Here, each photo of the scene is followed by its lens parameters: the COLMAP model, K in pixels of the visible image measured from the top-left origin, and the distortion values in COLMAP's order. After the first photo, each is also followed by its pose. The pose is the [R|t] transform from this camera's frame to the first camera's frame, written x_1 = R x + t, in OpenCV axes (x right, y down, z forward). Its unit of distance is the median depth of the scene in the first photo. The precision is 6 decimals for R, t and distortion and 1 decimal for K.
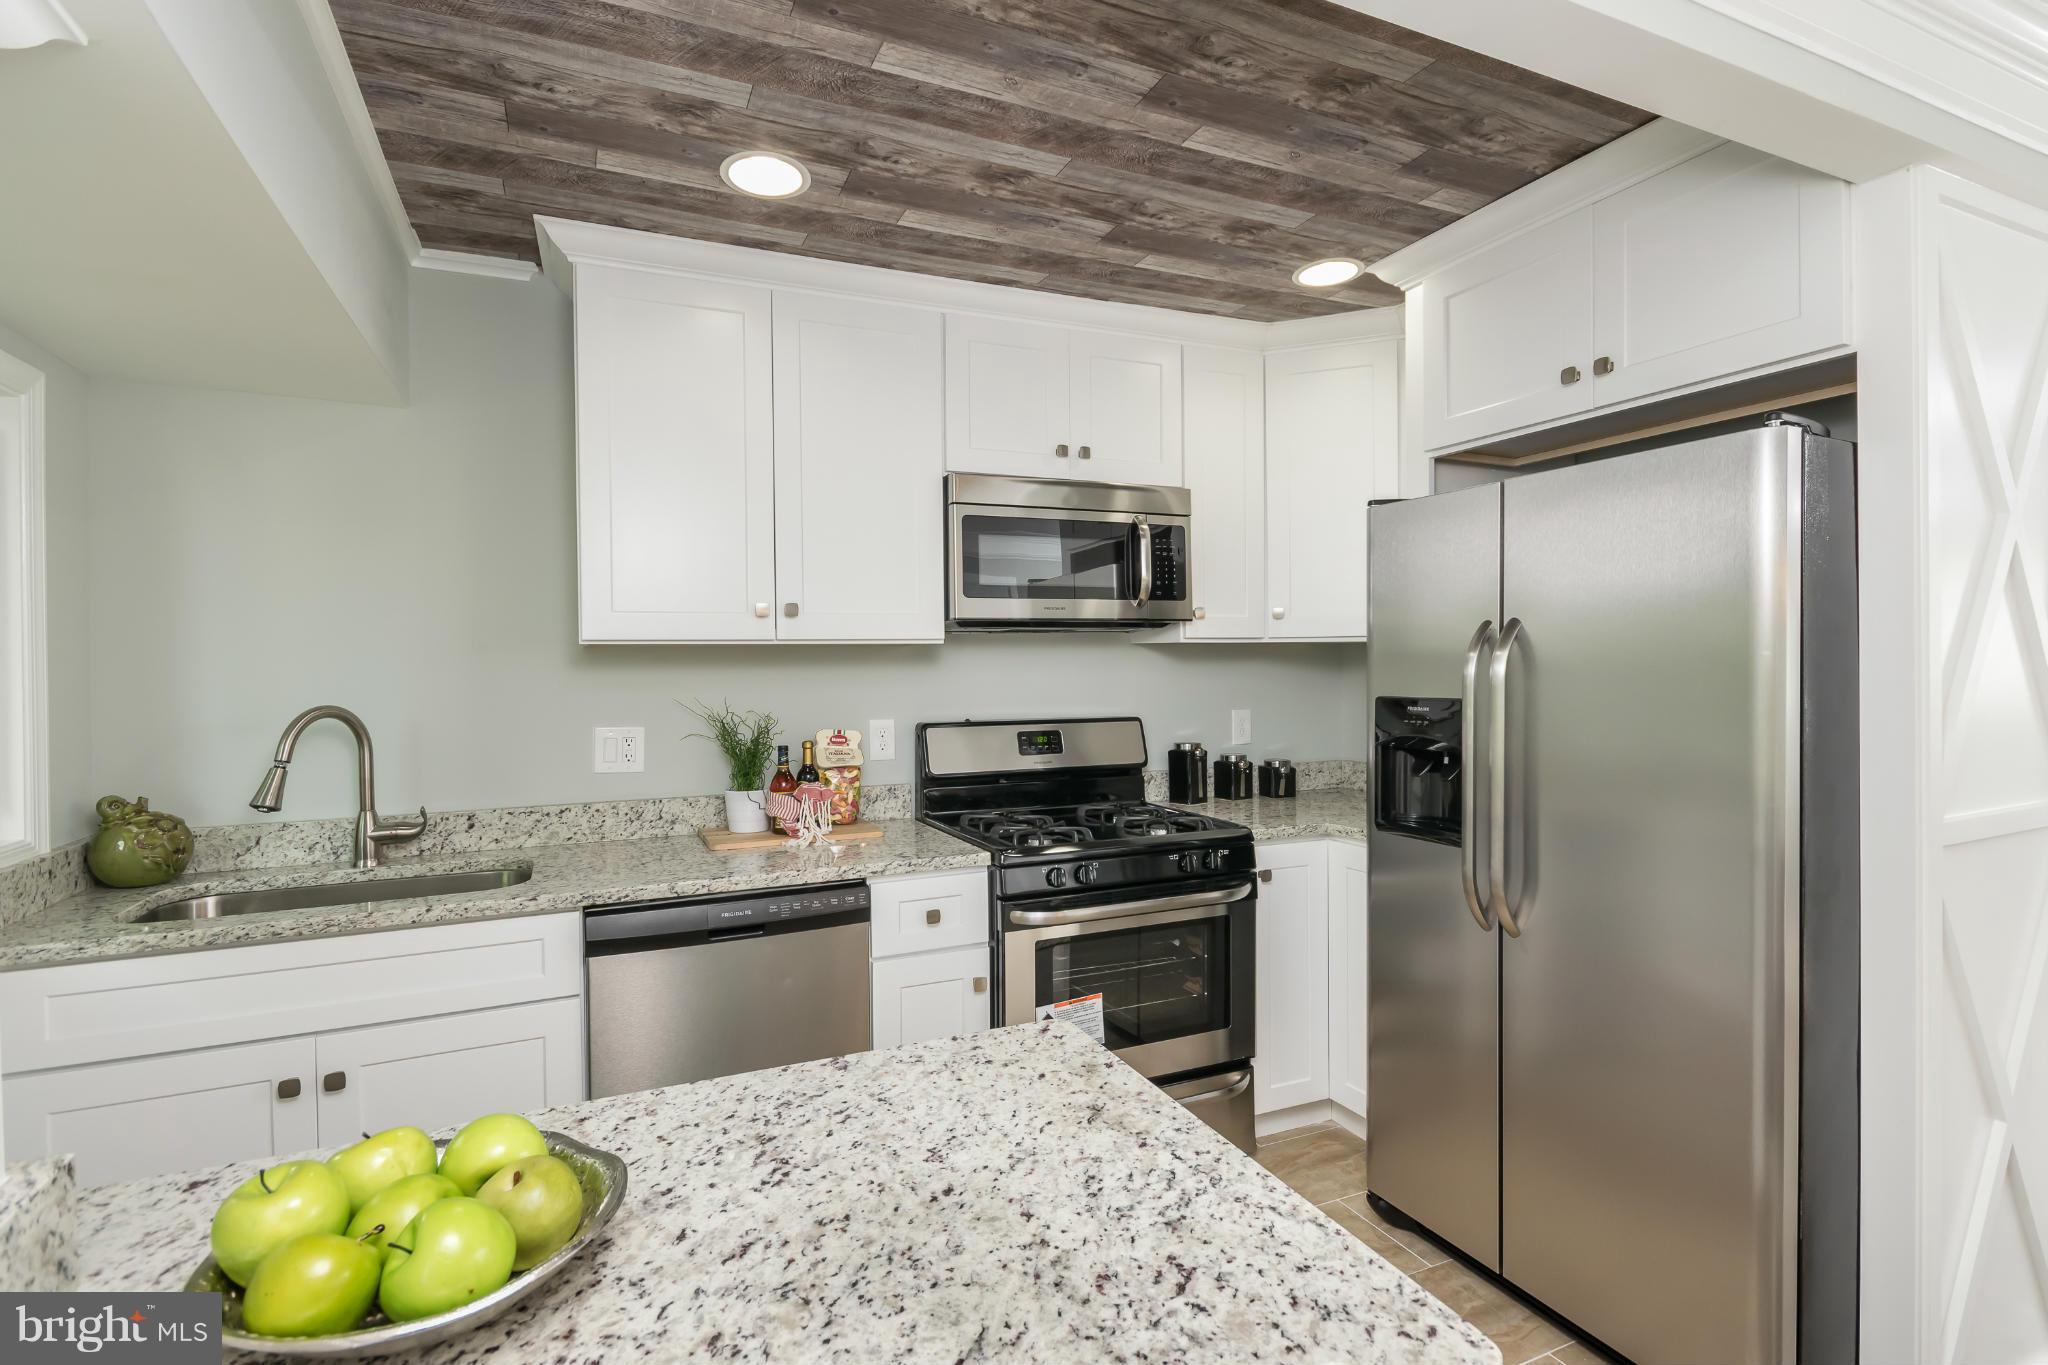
lens RADIAL K [[978.3, 0, 1022.0], [0, 978.3, 668.5], [0, 0, 1]] dist [-0.001931, 0.000345]
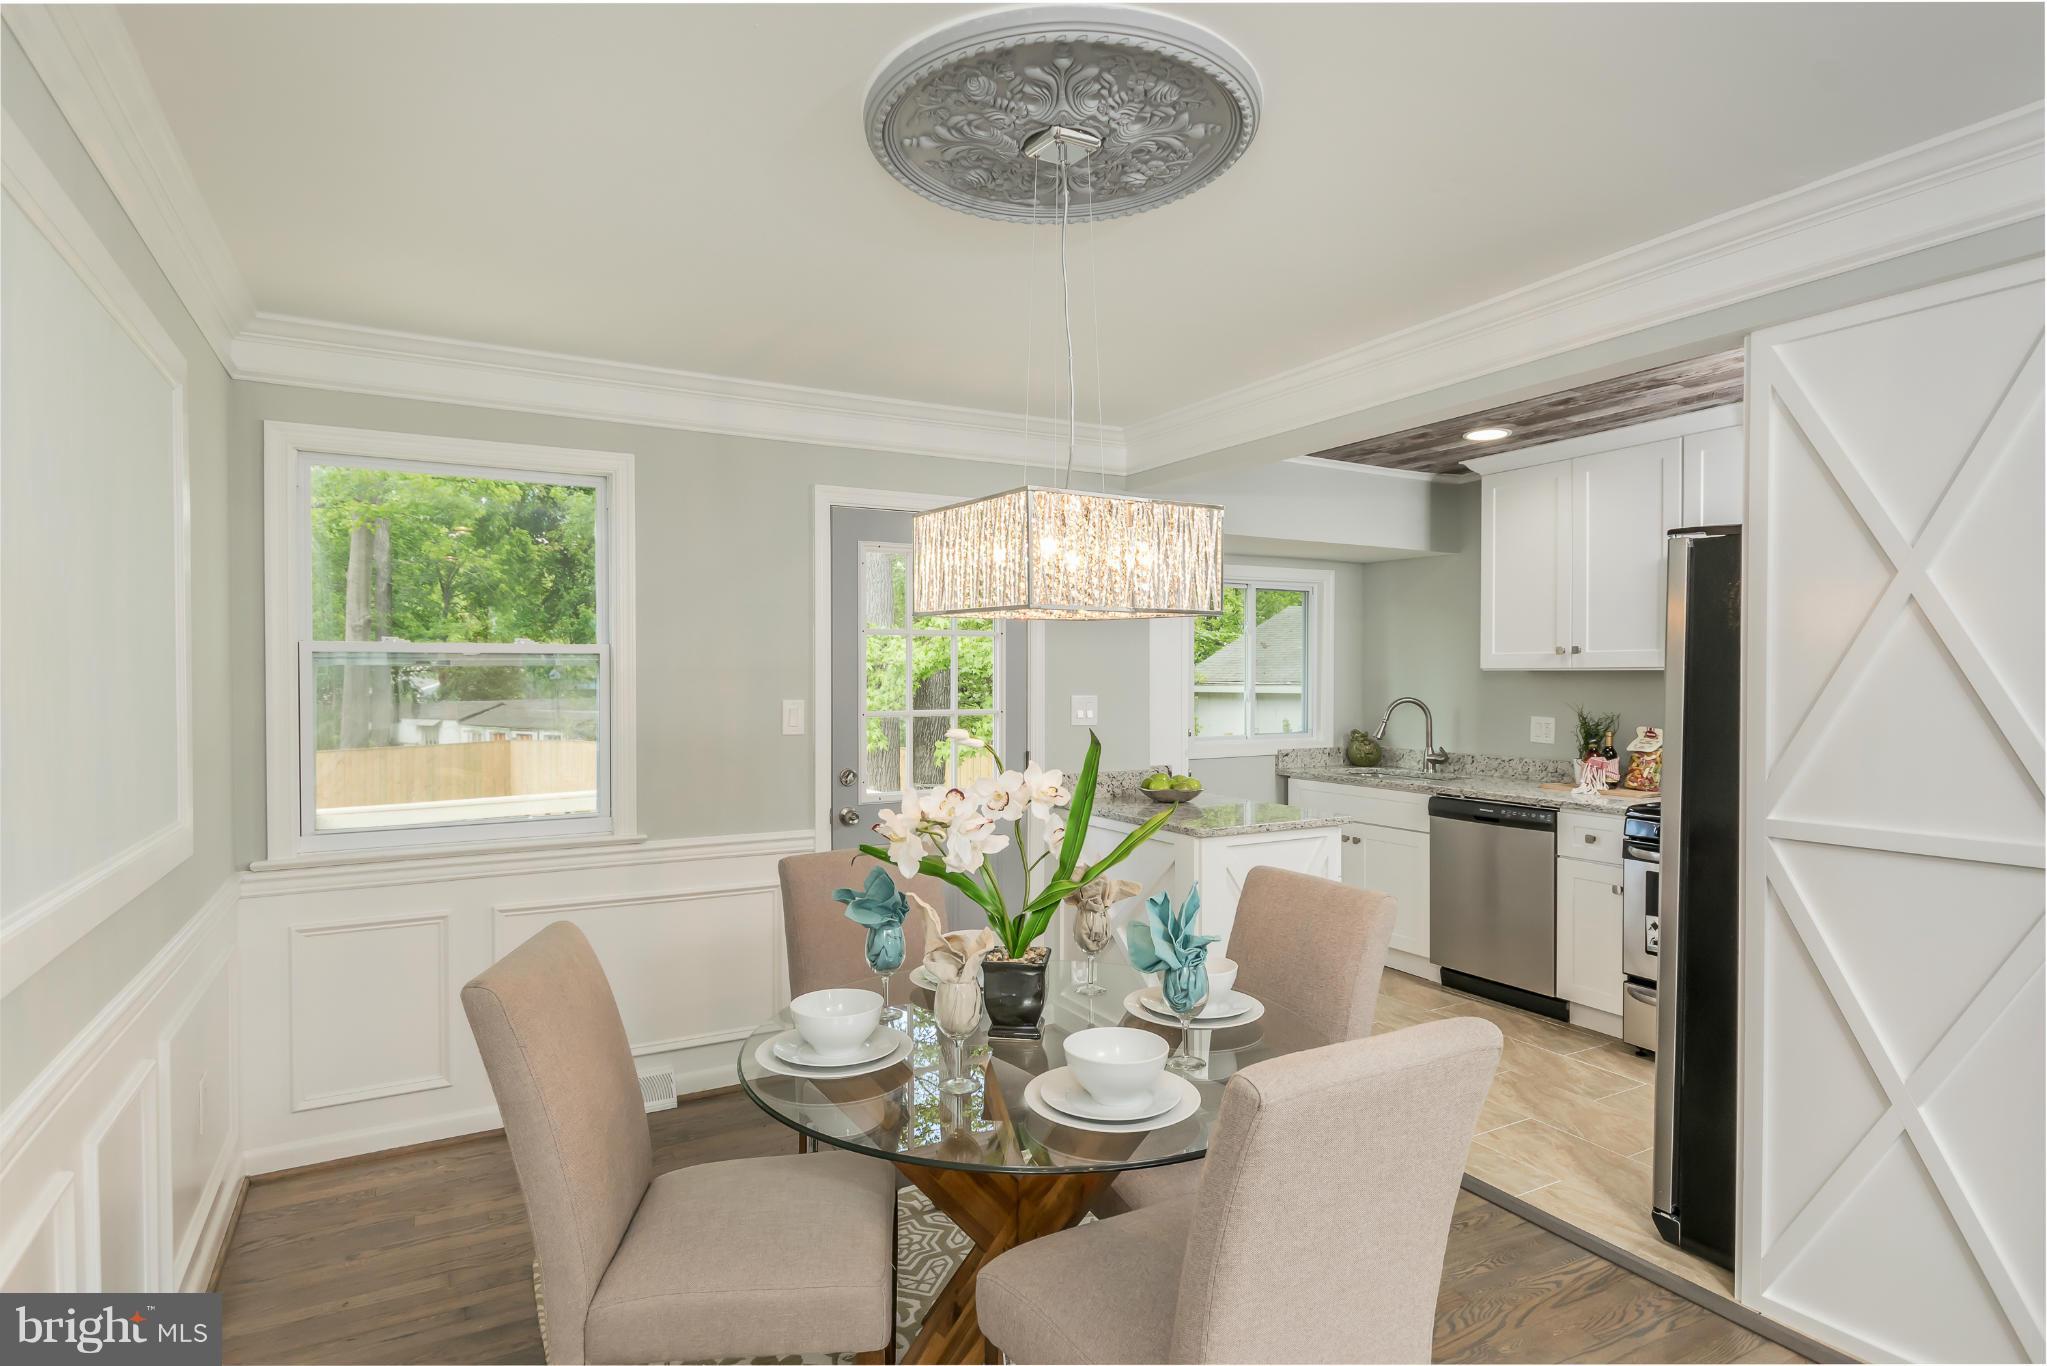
lens RADIAL K [[1030.1, 0, 1026.2], [0, 1030.1, 691.1], [0, 0, 1]] dist [0.003827, -0.000371]
pose [[0.078631, 0.026517, -0.996551, 1.565490], [-0.005217, 0.999643, 0.026188, -0.034404], [0.996890, 0.003140, 0.078741, -0.077757]]
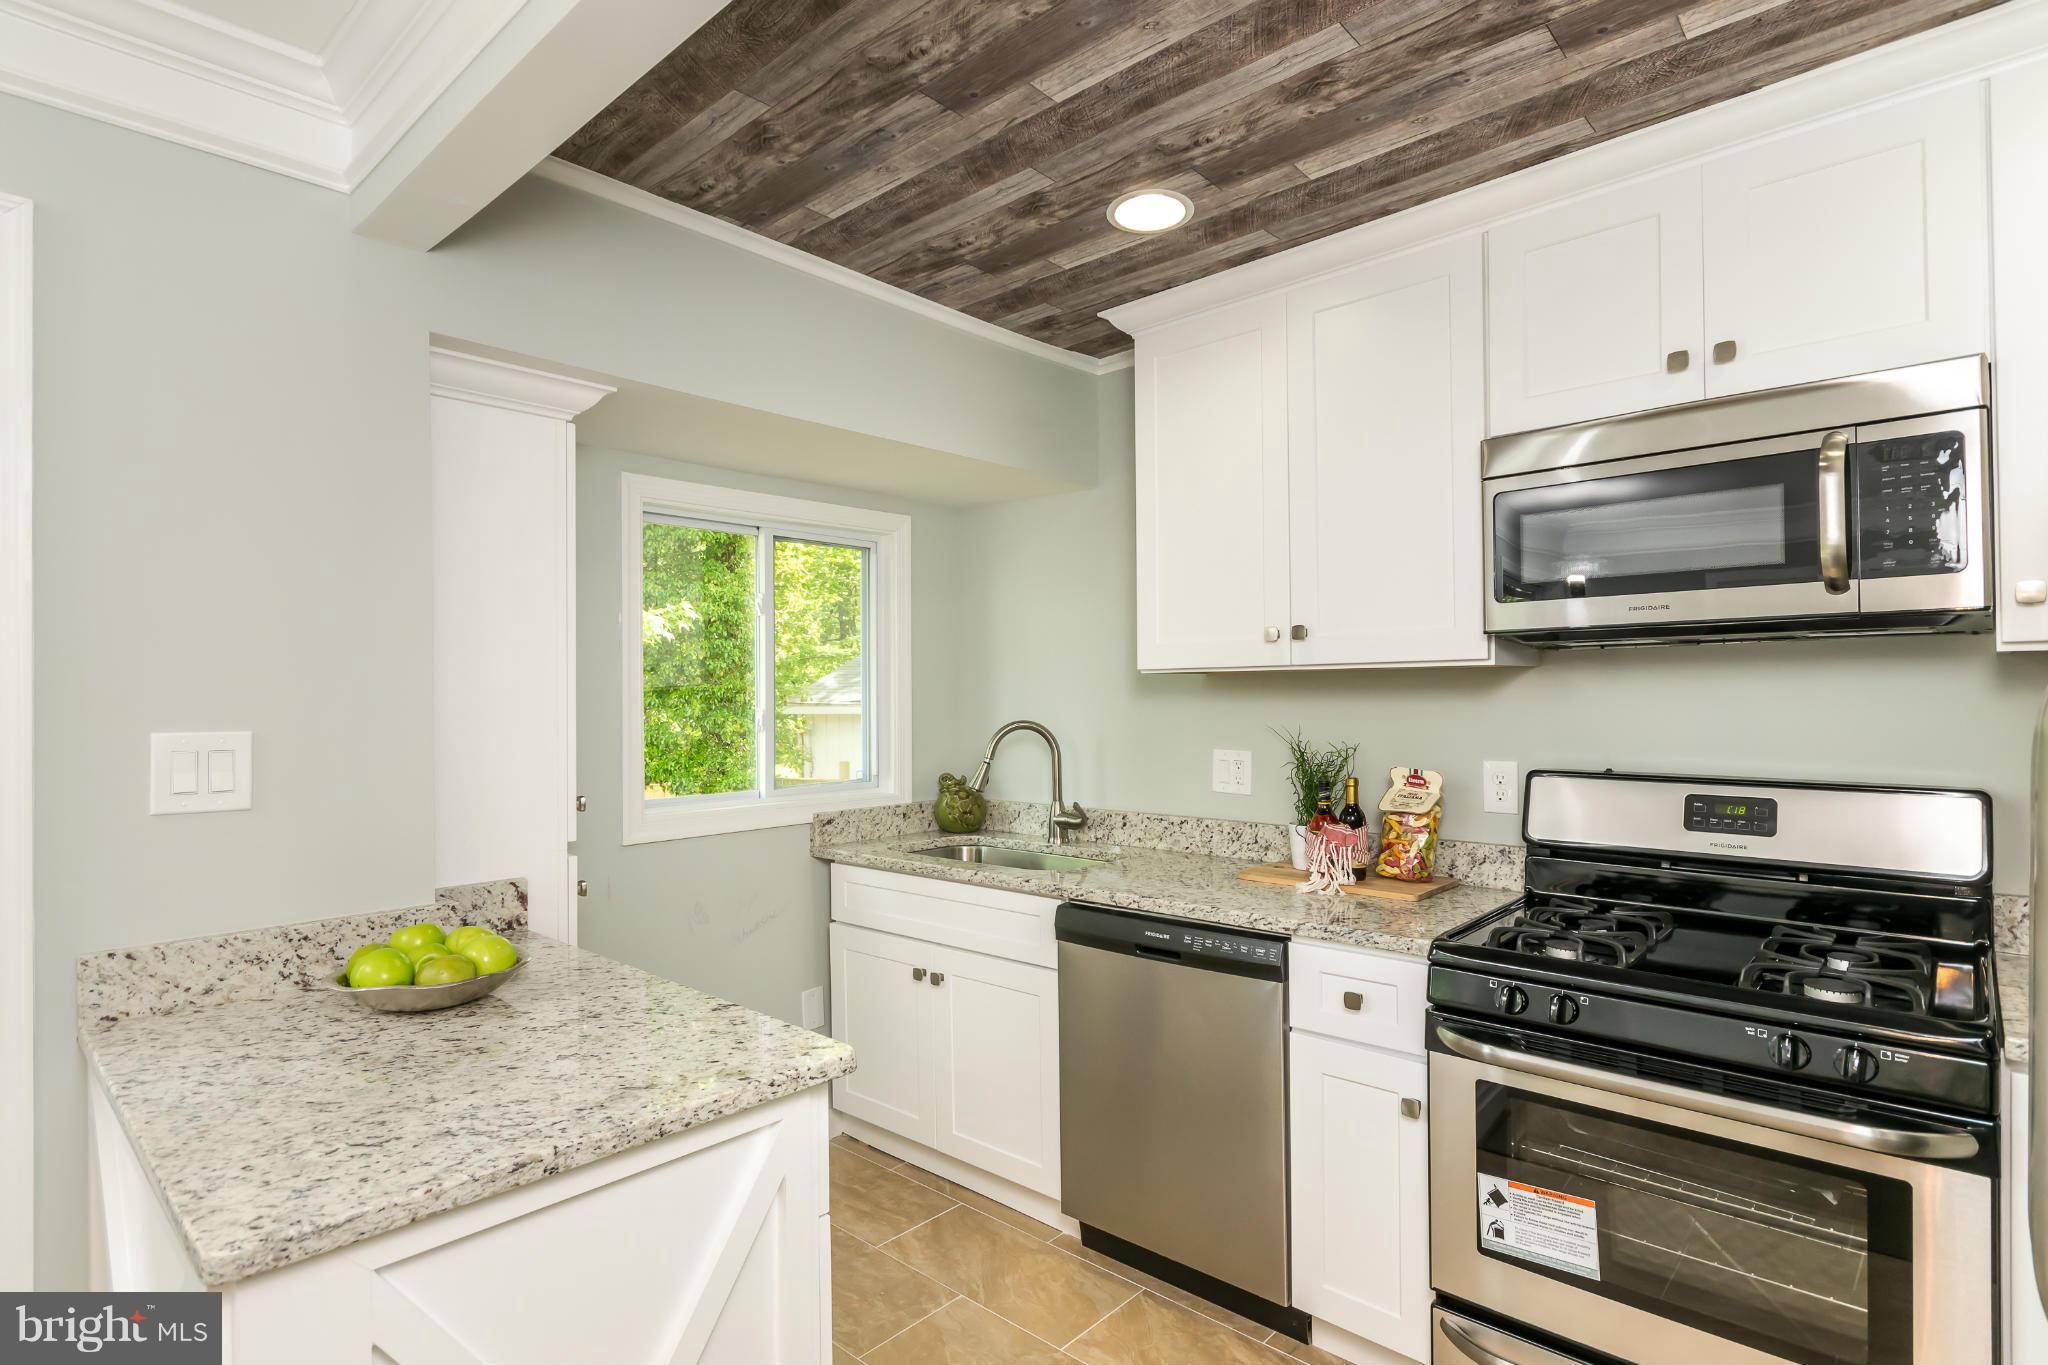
lens RADIAL K [[1030.6, 0, 1014.8], [0, 1030.6, 688.1], [0, 0, 1]] dist [0.003827, -0.000371]
pose [[0.393033, 0.001873, -0.919523, 0.599064], [-0.001038, 0.999998, 0.001594, -0.009927], [0.919524, 0.000328, 0.393034, 0.403326]]
